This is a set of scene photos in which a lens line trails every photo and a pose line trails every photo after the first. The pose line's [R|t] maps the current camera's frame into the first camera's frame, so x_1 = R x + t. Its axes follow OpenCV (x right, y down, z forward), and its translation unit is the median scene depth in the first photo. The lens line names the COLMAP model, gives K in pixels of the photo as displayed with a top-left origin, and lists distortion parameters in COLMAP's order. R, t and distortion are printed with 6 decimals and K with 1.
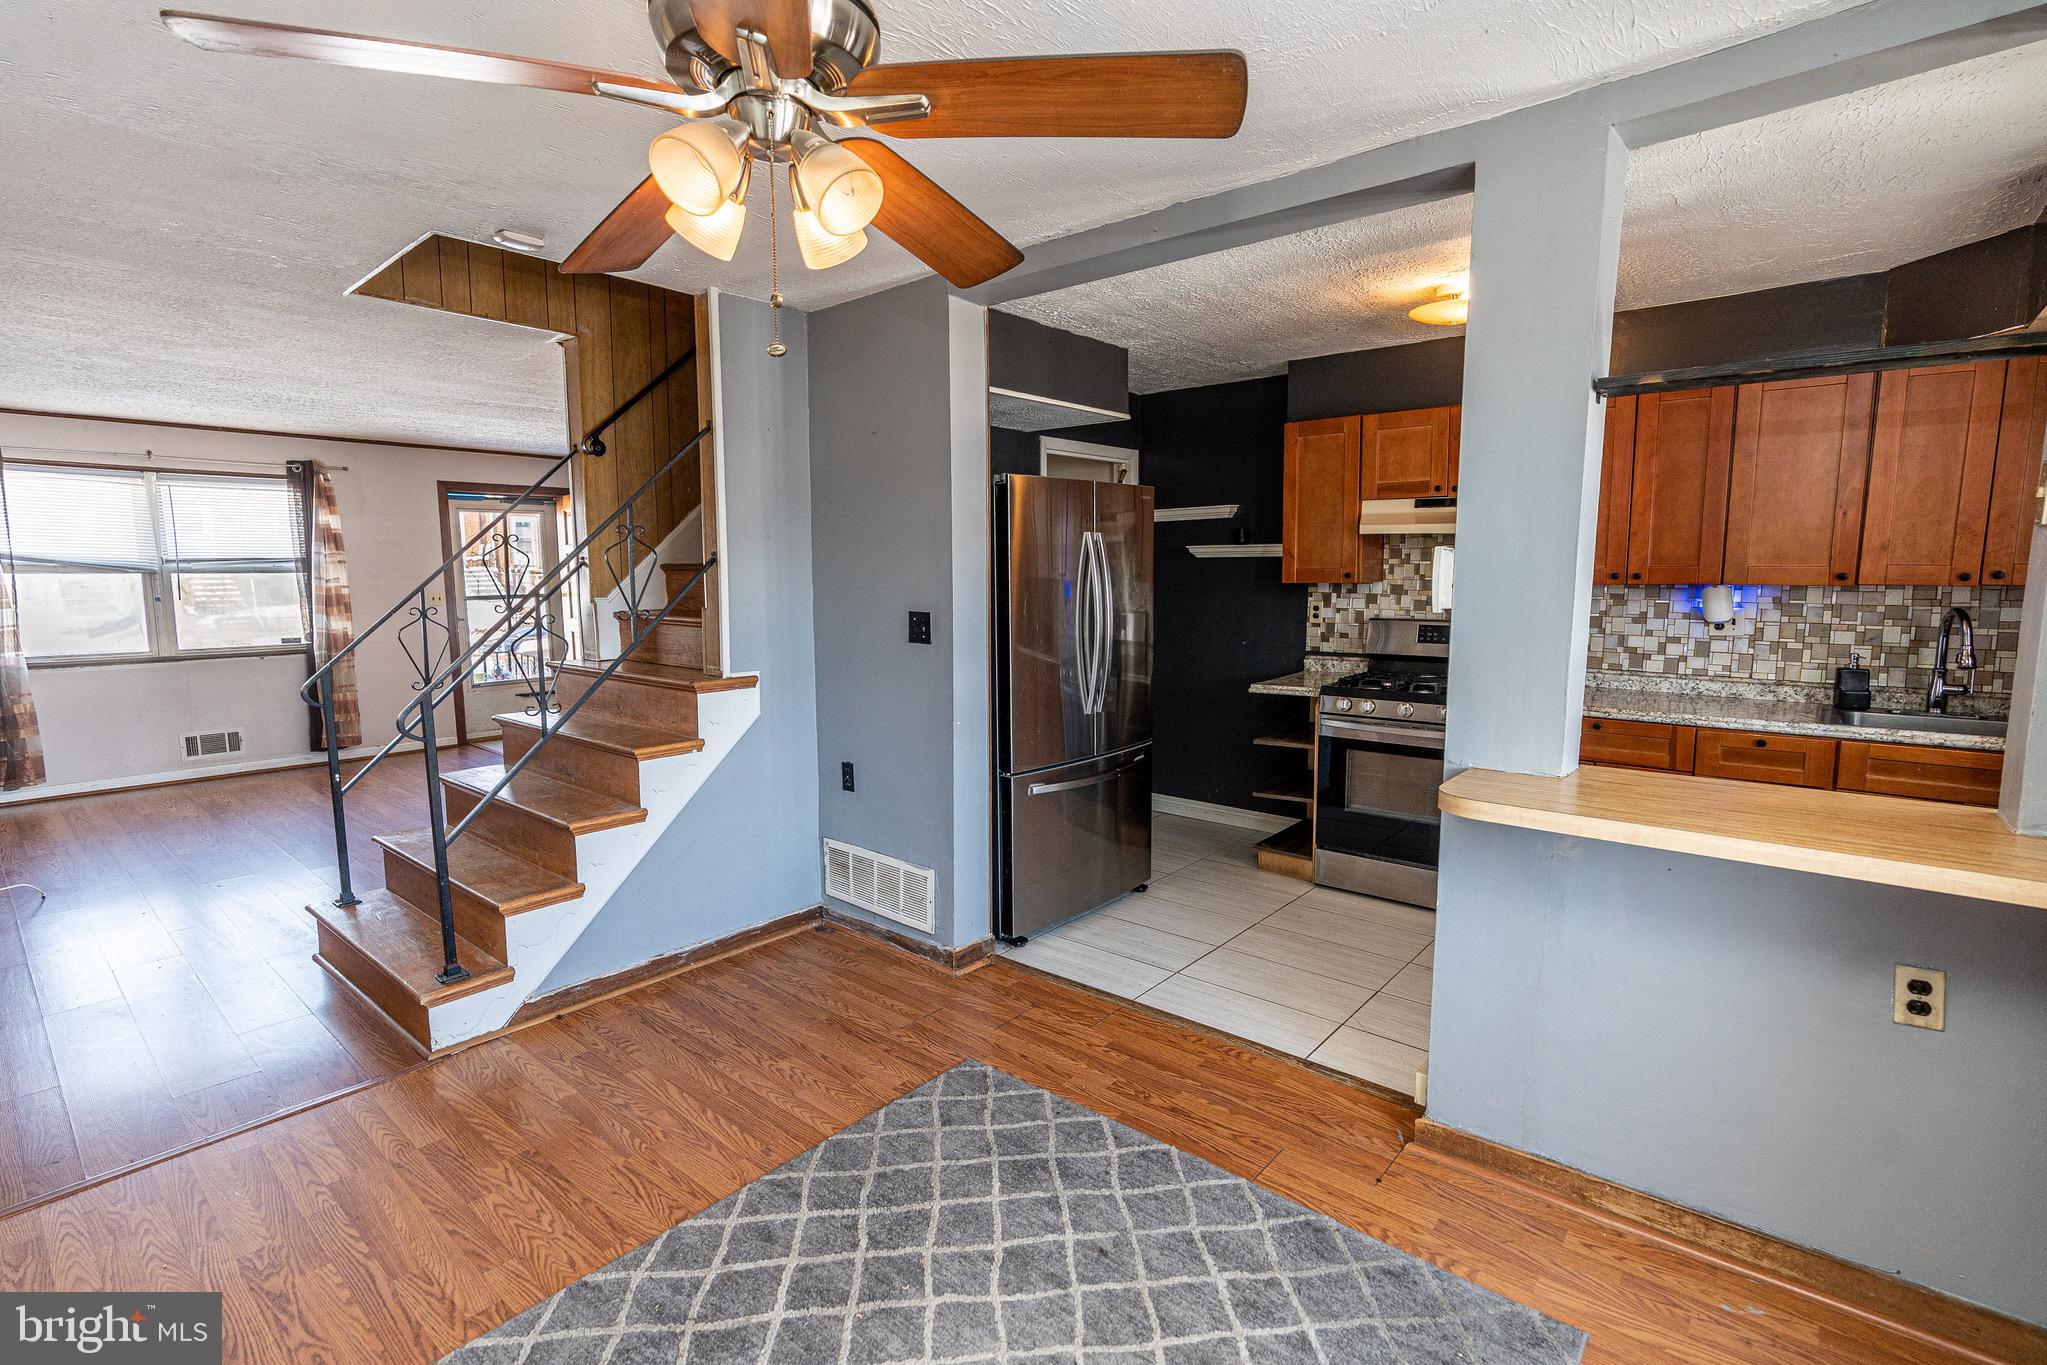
lens RADIAL K [[947.1, 0, 1034.9], [0, 947.1, 683.9], [0, 0, 1]] dist [-0.000064, 0.000185]
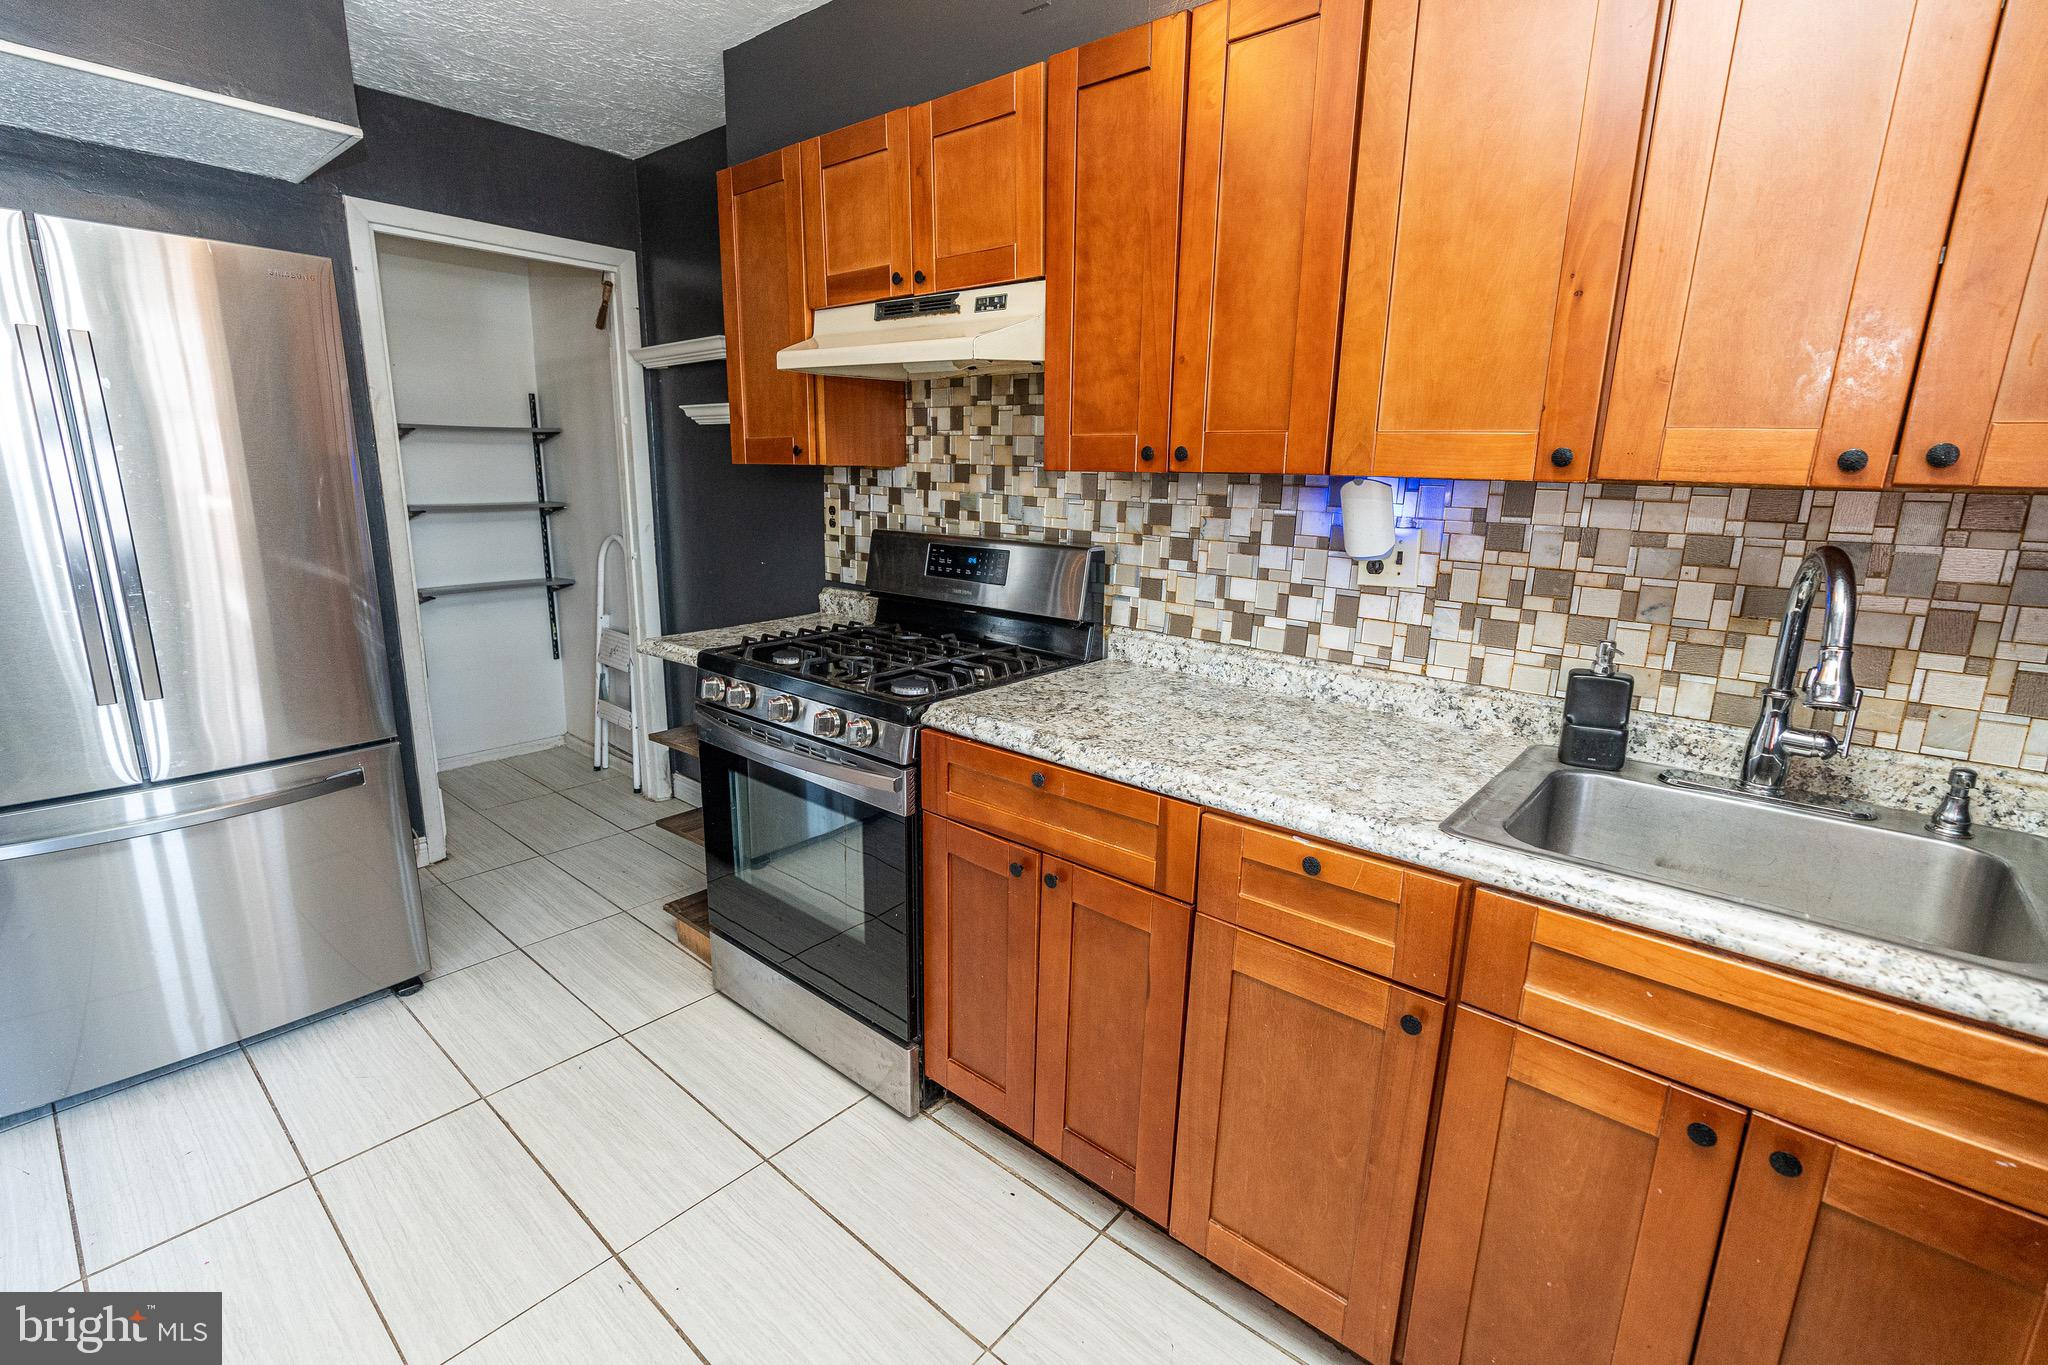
lens RADIAL K [[911.1, 0, 1024.0], [0, 911.1, 682.5], [0, 0, 1]] dist [-0.003481, -0.000183]
pose [[0.999544, 0.029566, -0.006183, 0.533715], [-0.028731, 0.993793, 0.107475, -0.045530], [0.009322, -0.107248, 0.994189, 0.511686]]
